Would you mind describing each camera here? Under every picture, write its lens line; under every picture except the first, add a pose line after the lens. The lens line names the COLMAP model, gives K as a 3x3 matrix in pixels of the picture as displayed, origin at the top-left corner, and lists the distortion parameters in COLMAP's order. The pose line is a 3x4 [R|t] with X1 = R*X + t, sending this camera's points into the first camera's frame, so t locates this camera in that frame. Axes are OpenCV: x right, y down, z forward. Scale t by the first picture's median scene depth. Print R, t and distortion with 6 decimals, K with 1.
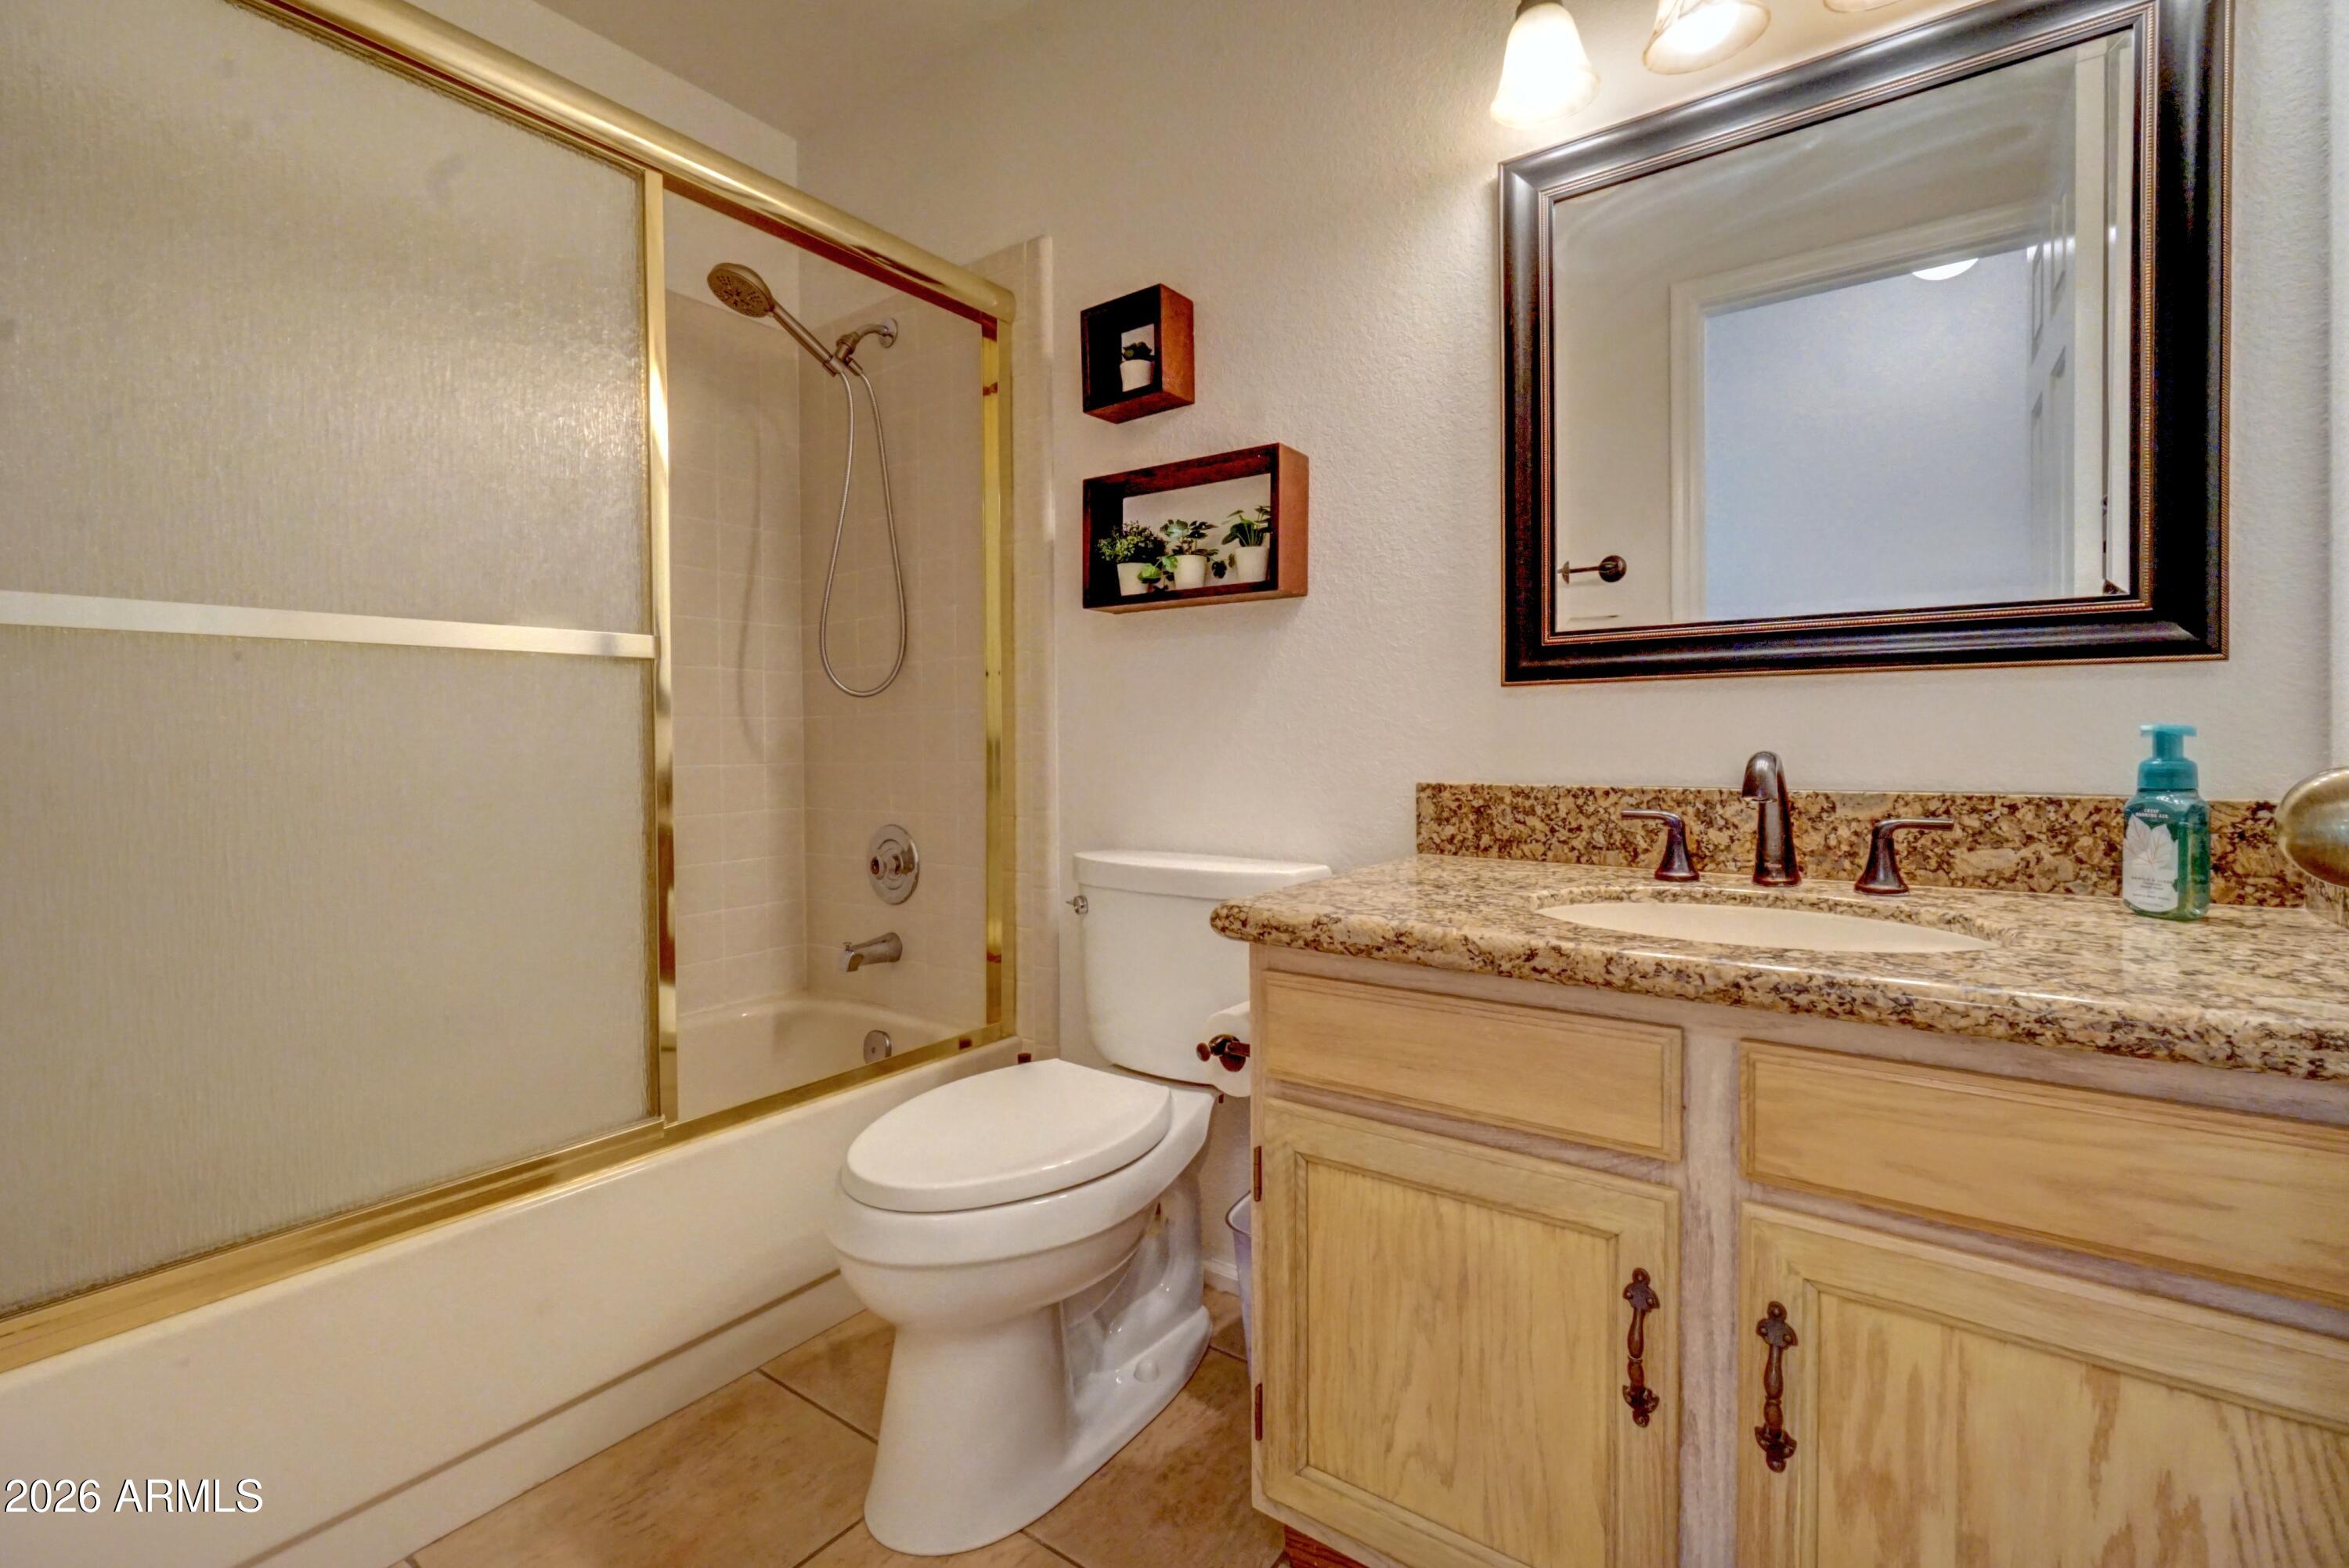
lens RADIAL K [[1025.6, 0, 1178.5], [0, 1025.6, 748.1], [0, 0, 1]] dist [-0.007659, 0.001201]
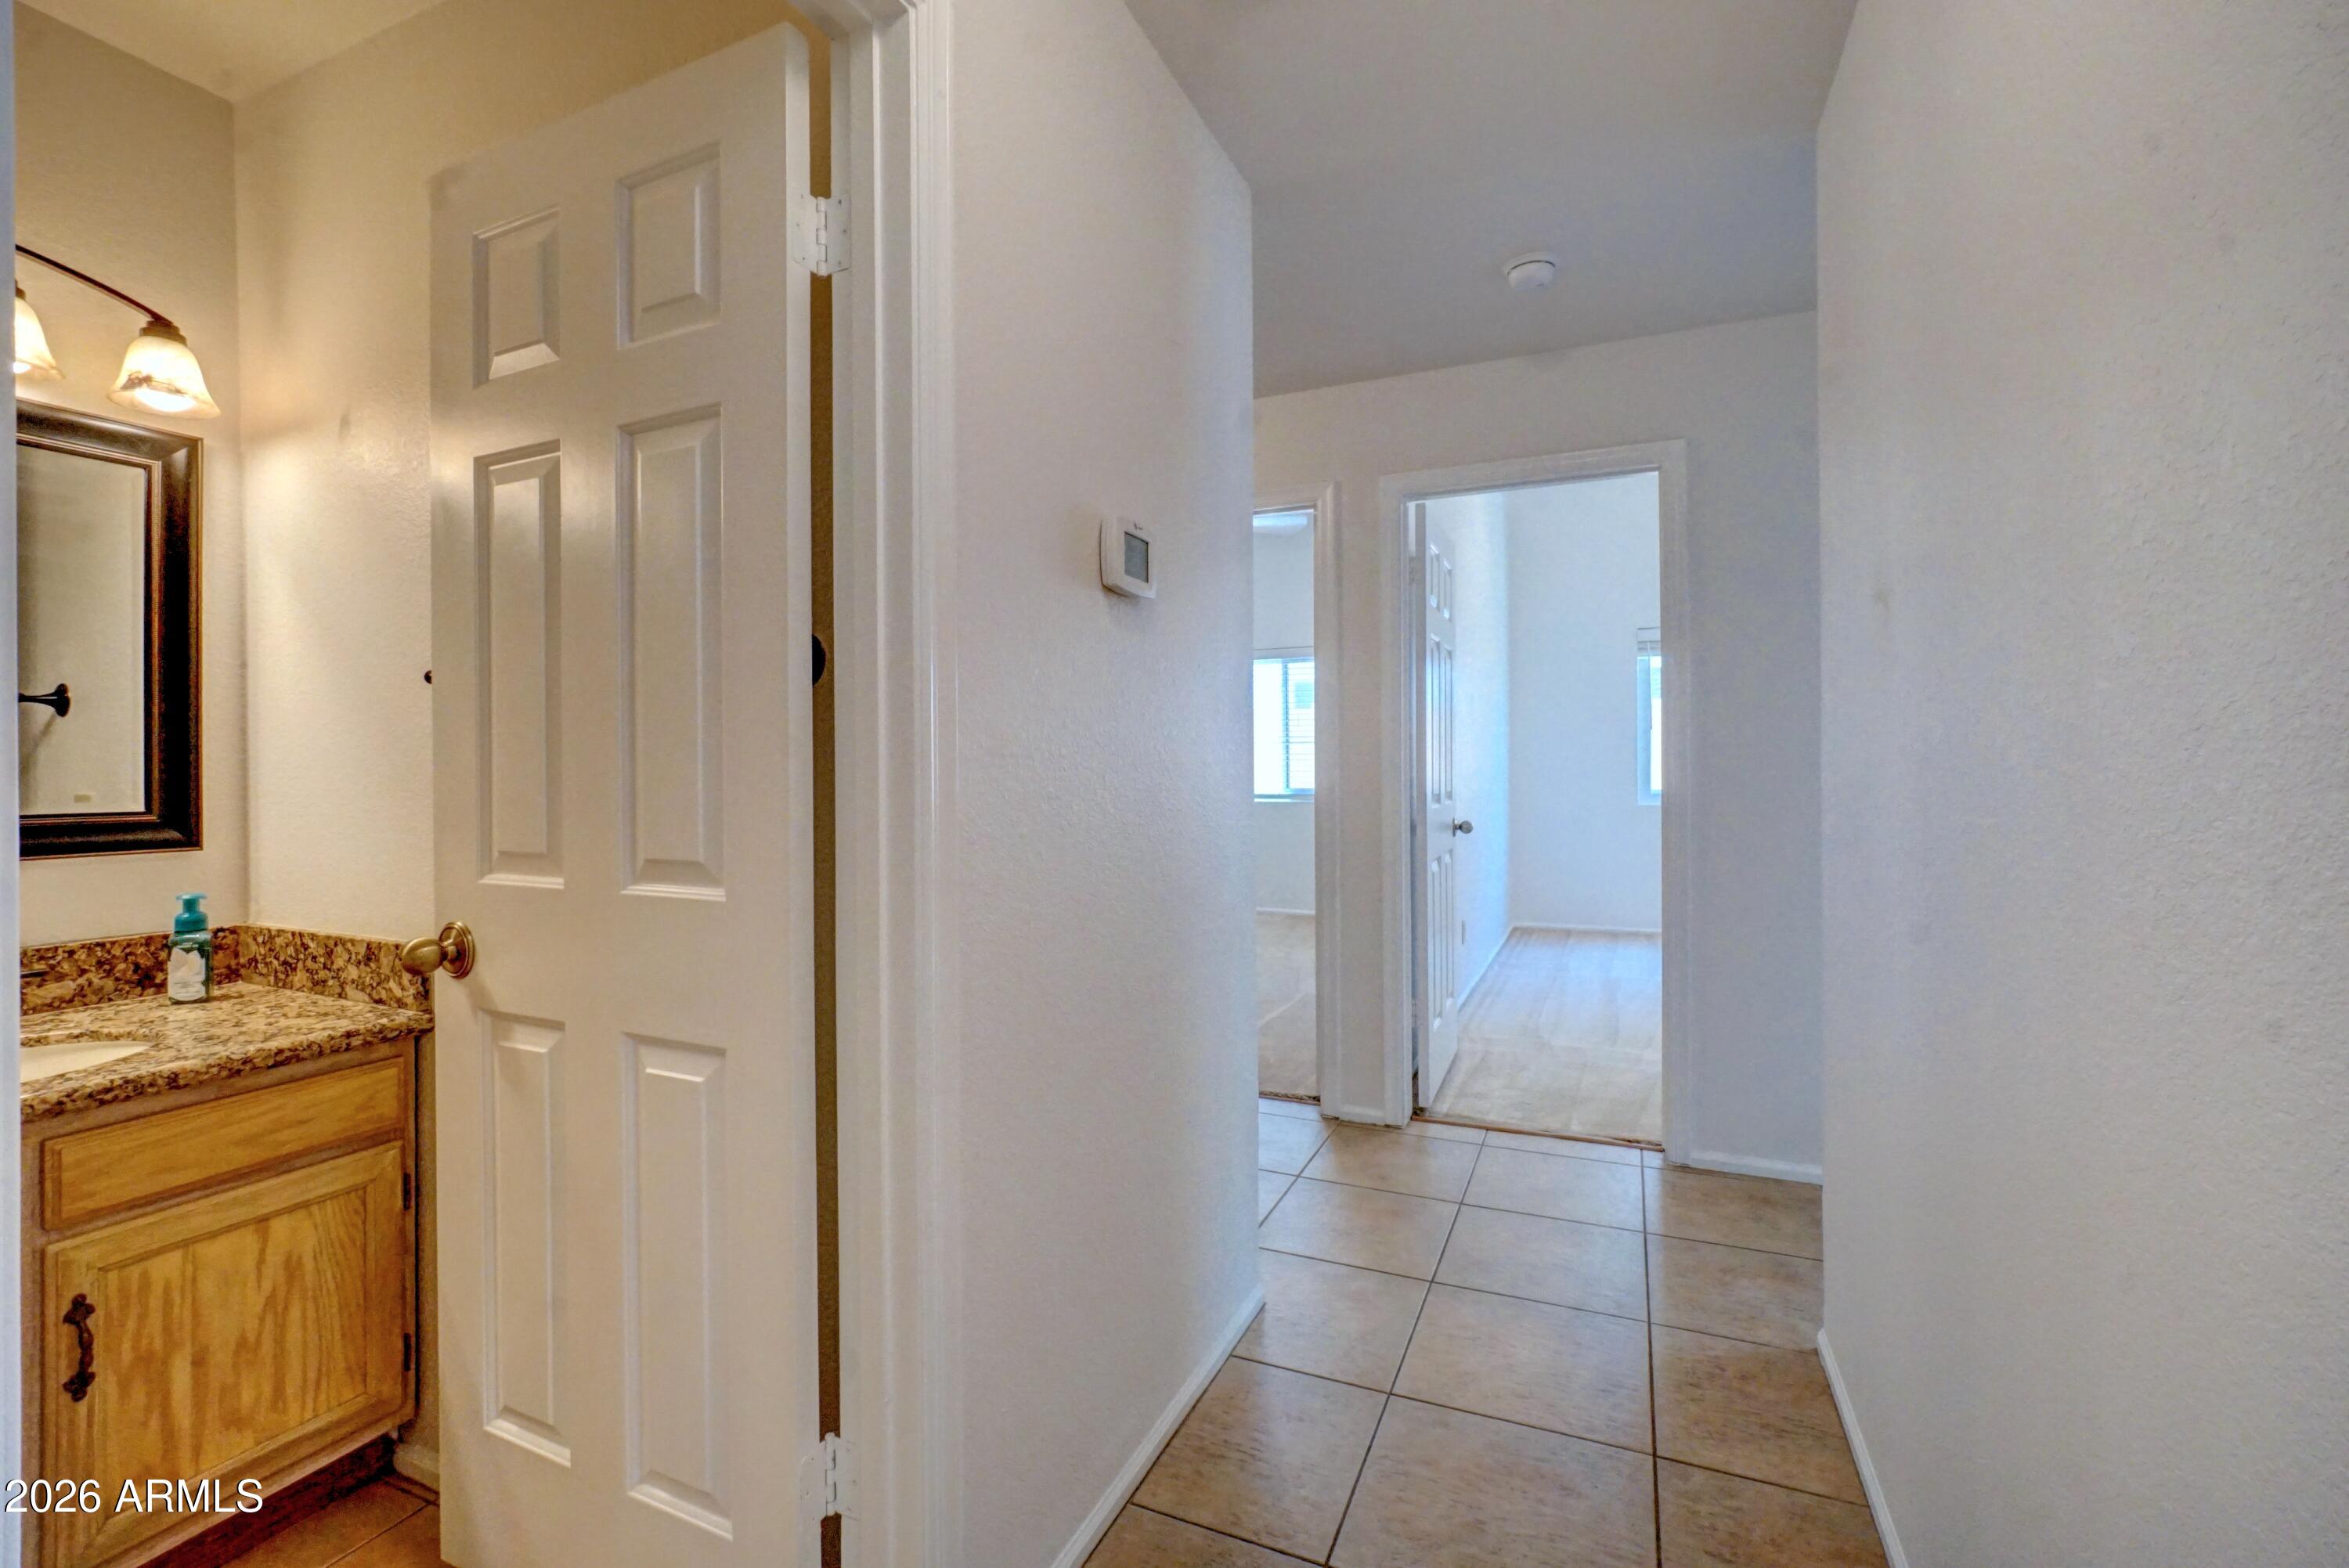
lens RADIAL K [[1025.6, 0, 1178.9], [0, 1025.6, 775.3], [0, 0, 1]] dist [-0.007659, 0.001201]
pose [[-0.231580, -0.002506, 0.972813, -1.357103], [0.008904, 0.999949, 0.004695, -0.260900], [-0.972775, 0.009750, -0.231546, -0.312060]]
